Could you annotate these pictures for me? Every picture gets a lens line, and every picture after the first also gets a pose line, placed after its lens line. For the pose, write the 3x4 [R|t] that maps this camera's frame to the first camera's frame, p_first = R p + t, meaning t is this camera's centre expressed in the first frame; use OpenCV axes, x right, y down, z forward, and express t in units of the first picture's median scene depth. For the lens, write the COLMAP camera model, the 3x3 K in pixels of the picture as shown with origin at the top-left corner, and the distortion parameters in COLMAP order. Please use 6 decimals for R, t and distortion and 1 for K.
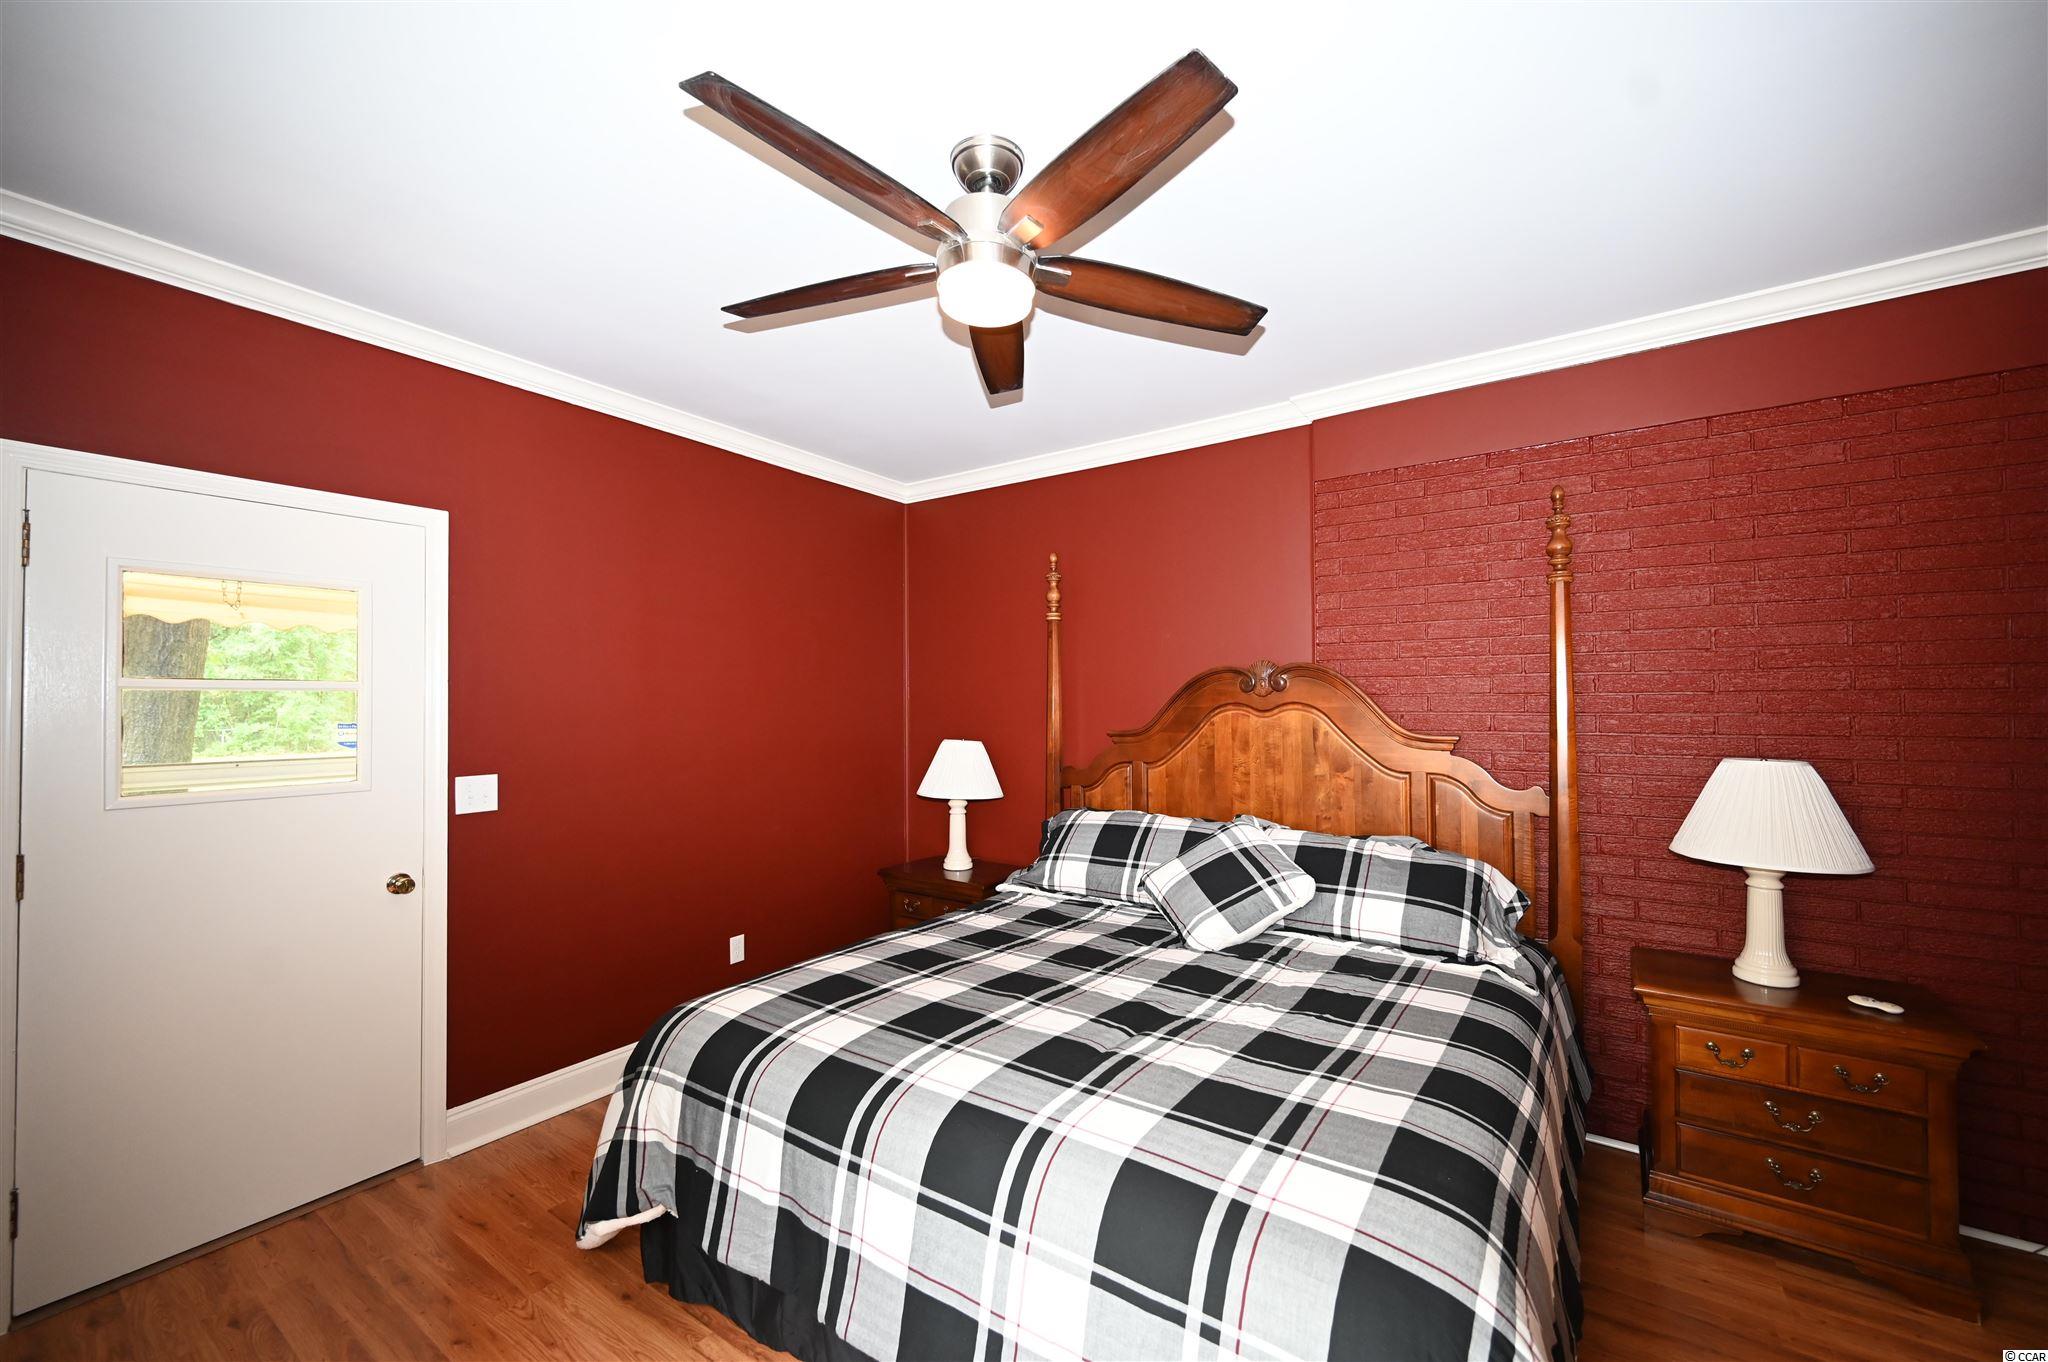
lens RADIAL K [[810.7, 0, 1019.6], [0, 810.7, 691.5], [0, 0, 1]] dist [-0.000089, -0.000113]
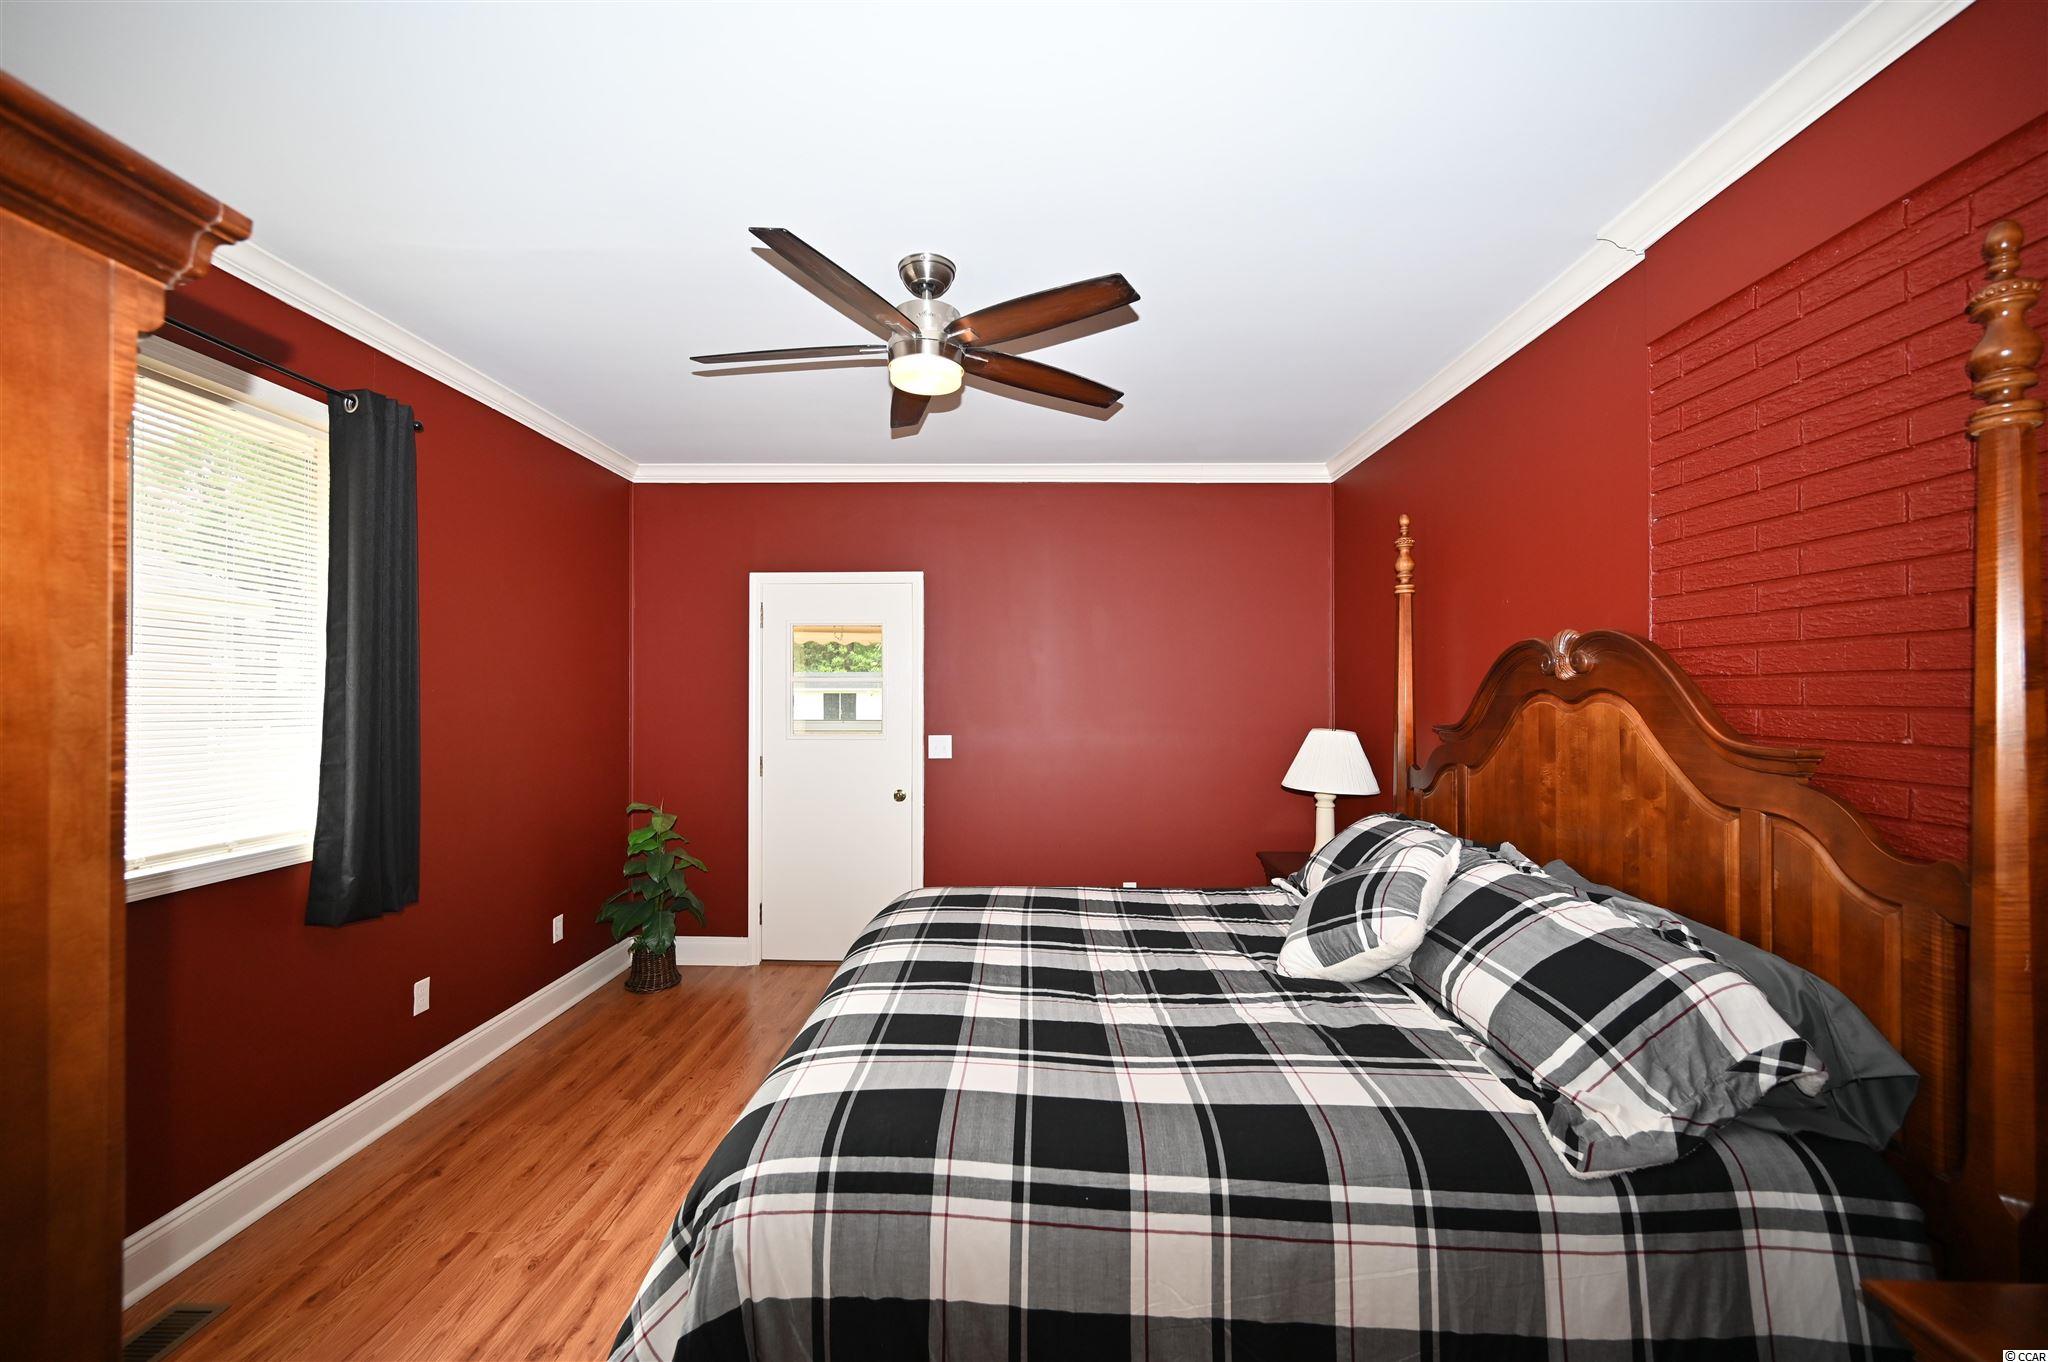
lens RADIAL K [[807.5, 0, 1024.9], [0, 807.5, 689.9], [0, 0, 1]] dist [0.001269, 0.000117]
pose [[0.545312, -0.000056, -0.838233, 0.666652], [0.008313, 0.999951, 0.005341, 0.007096], [0.838192, -0.009881, 0.545285, 0.248094]]
